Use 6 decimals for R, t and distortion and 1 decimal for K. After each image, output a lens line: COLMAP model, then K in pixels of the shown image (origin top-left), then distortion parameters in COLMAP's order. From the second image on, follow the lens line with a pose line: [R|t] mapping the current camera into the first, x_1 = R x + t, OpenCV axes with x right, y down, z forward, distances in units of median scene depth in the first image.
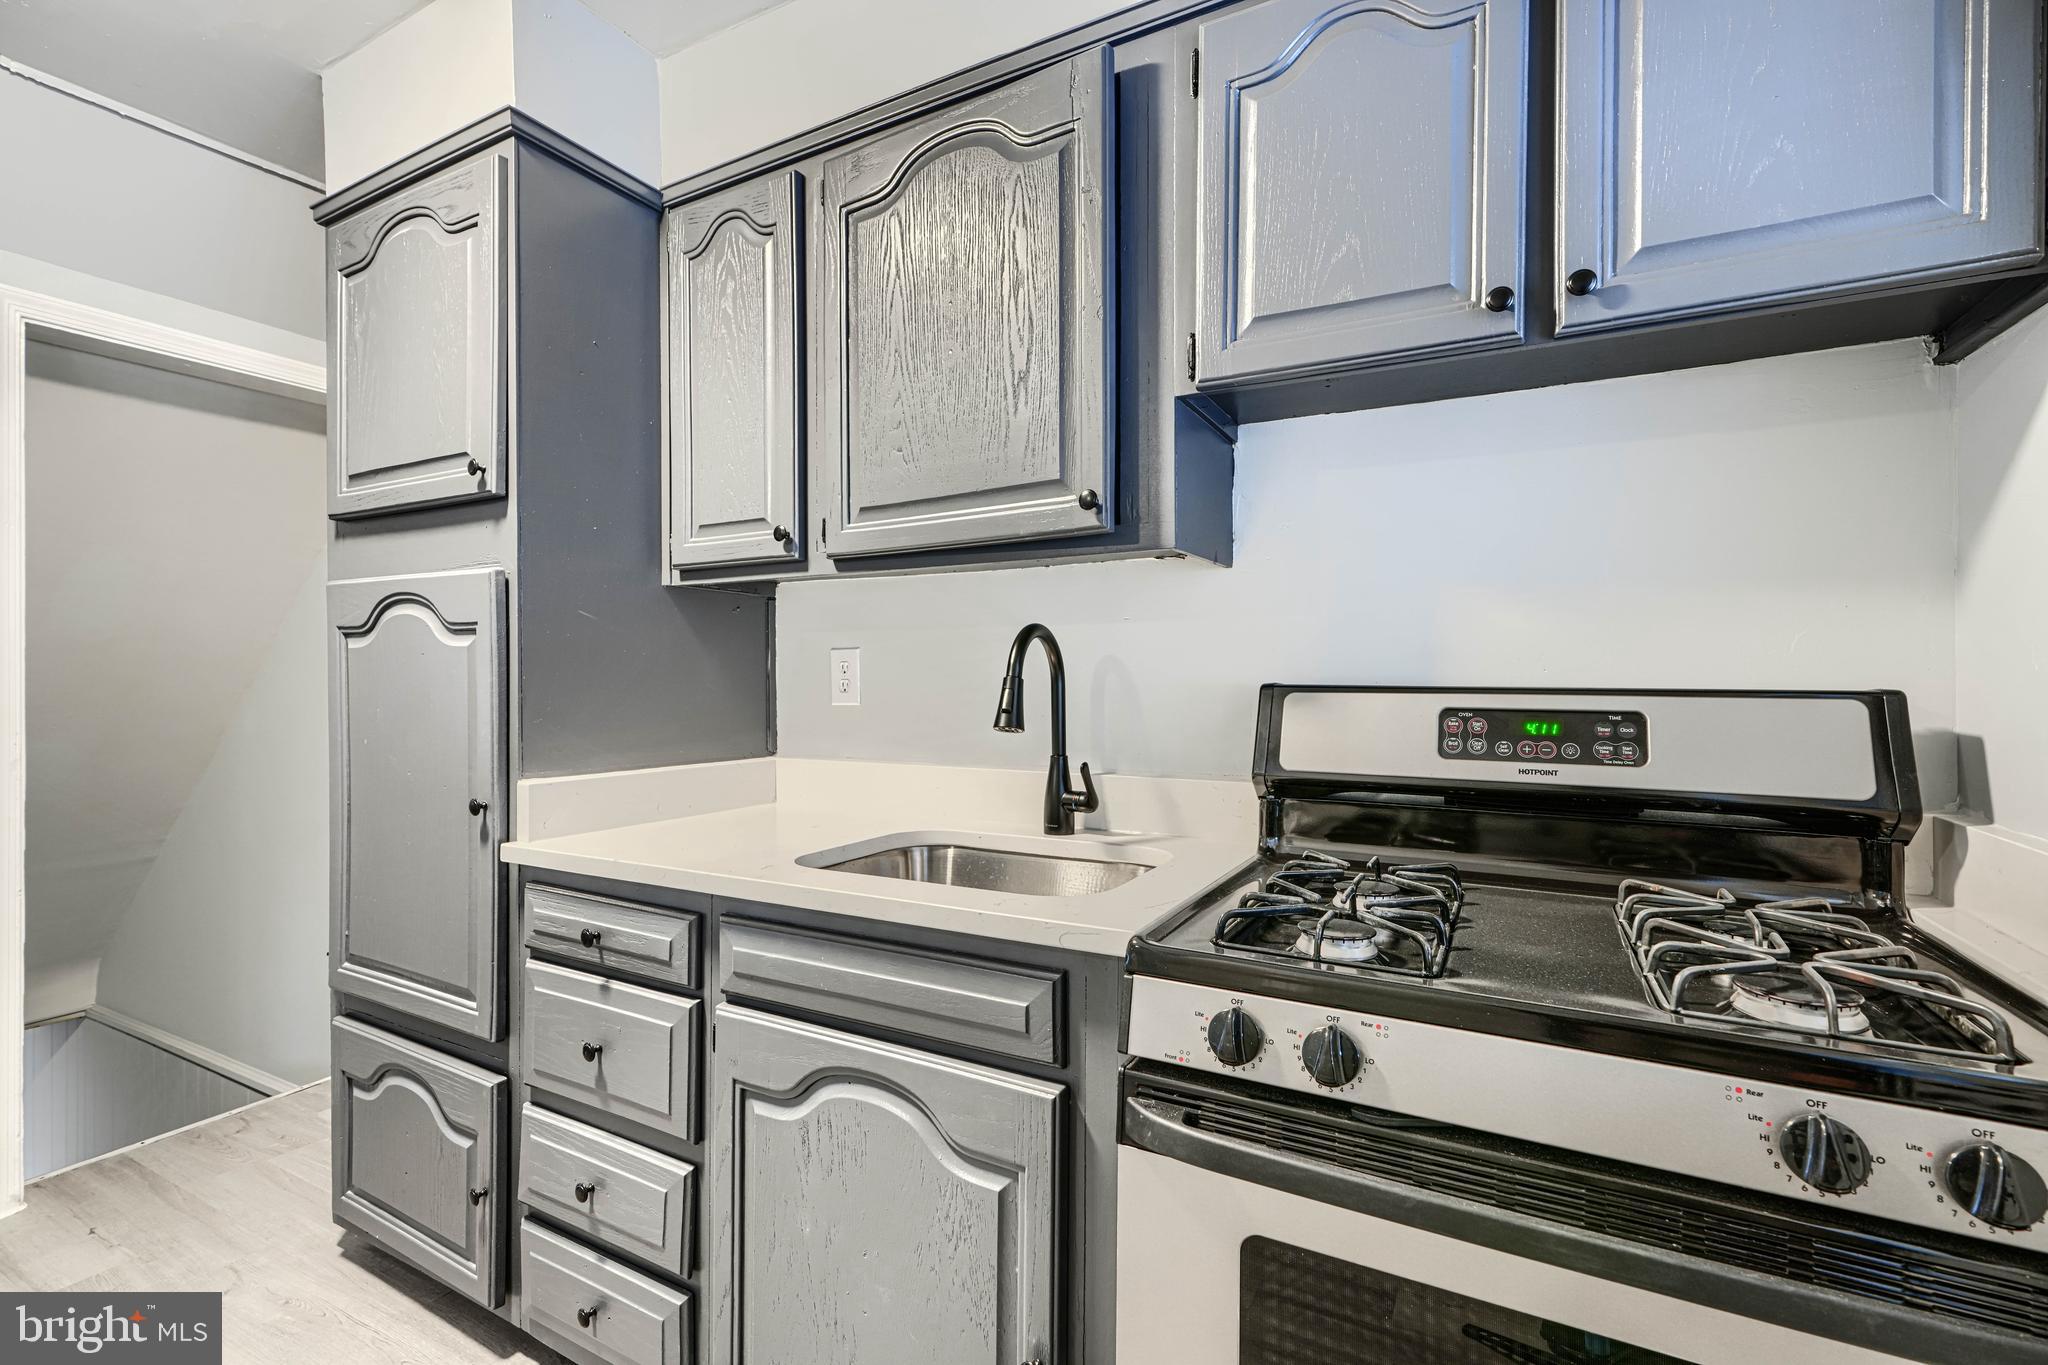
lens RADIAL K [[932.7, 0, 1021.7], [0, 932.7, 685.8], [0, 0, 1]] dist [-0.003336, 0.000369]
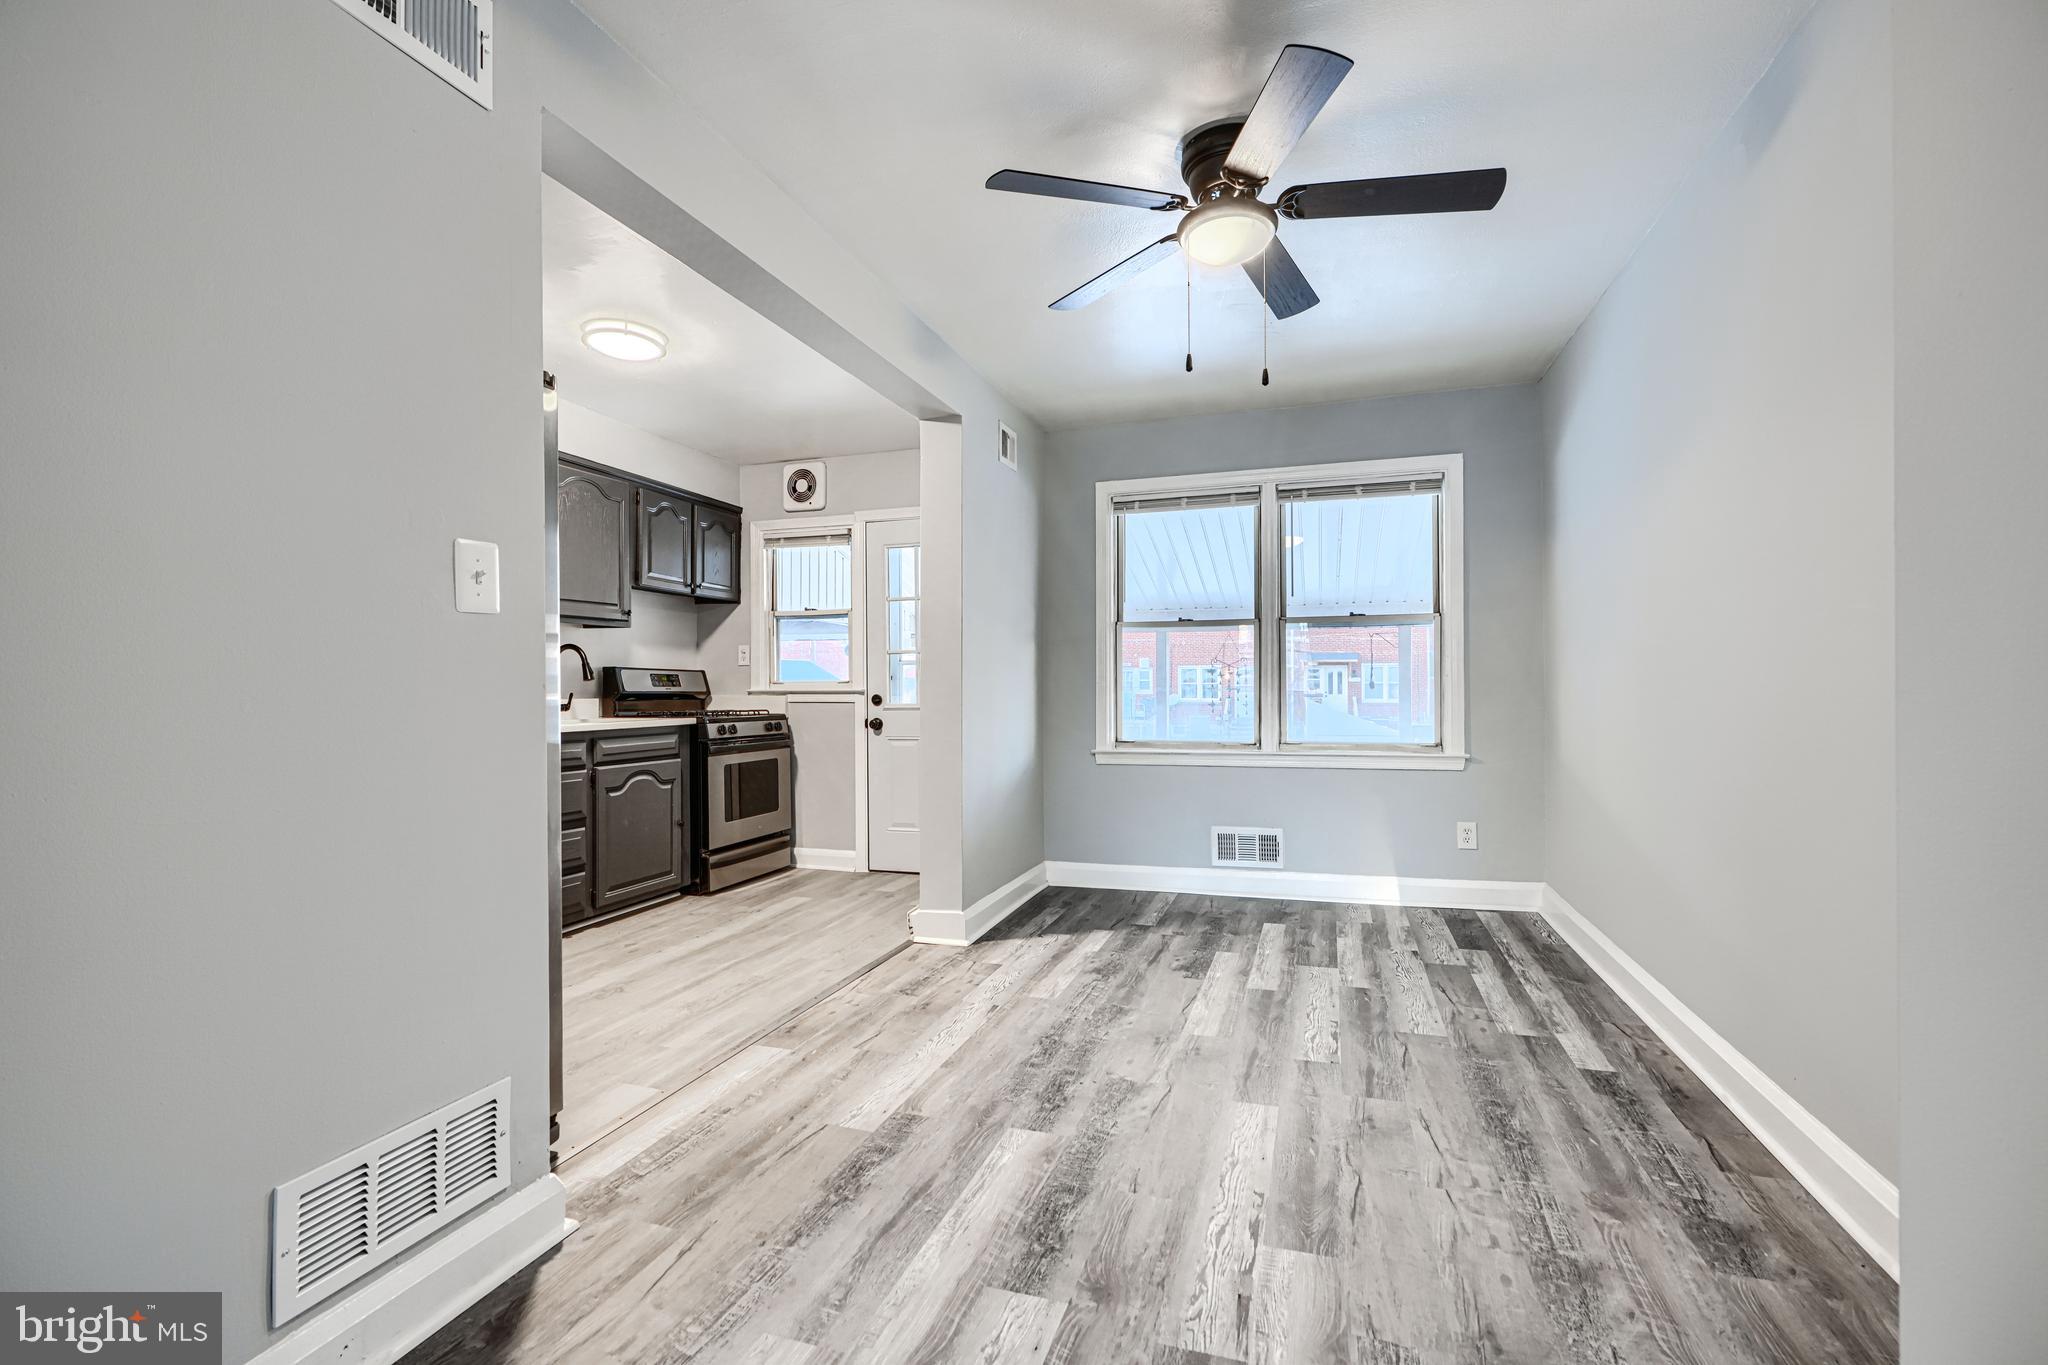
lens RADIAL K [[932.7, 0, 1009.2], [0, 932.7, 675.7], [0, 0, 1]] dist [-0.003336, 0.000369]
pose [[-0.180364, 0.016616, 0.983460, -3.343562], [0.008307, 0.999847, -0.015370, 0.095008], [-0.983565, 0.005397, -0.180474, 0.205825]]
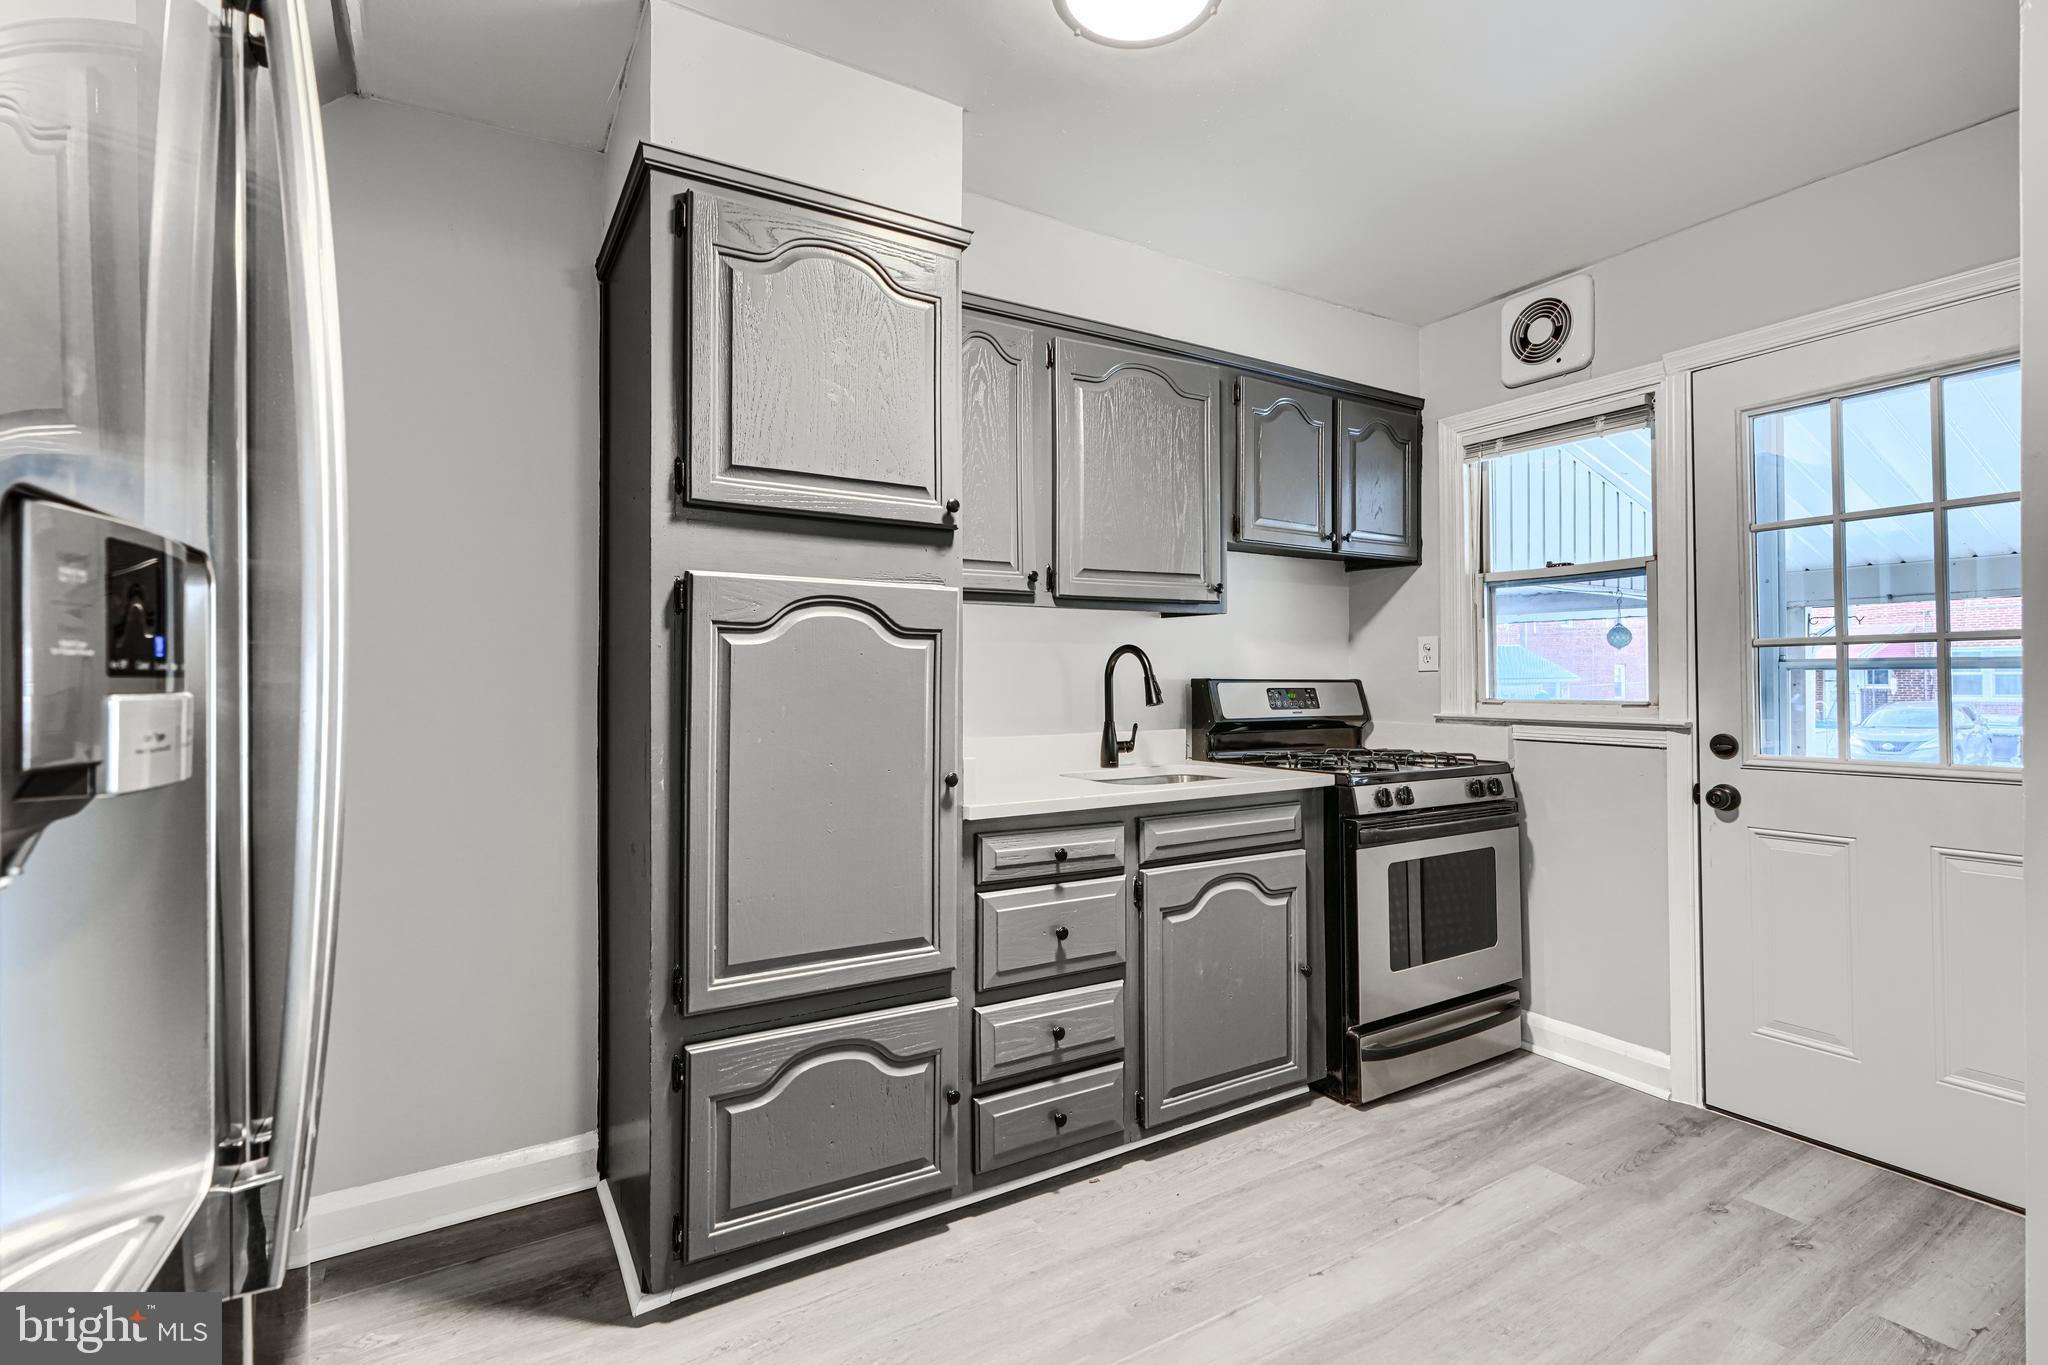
lens RADIAL K [[932.7, 0, 1030.7], [0, 932.7, 675.3], [0, 0, 1]] dist [-0.003336, 0.000369]
pose [[0.485467, 0.001982, 0.874252, -1.759582], [0.007606, 0.999950, -0.006490, 0.001150], [-0.874222, 0.009800, 0.485428, 0.338859]]
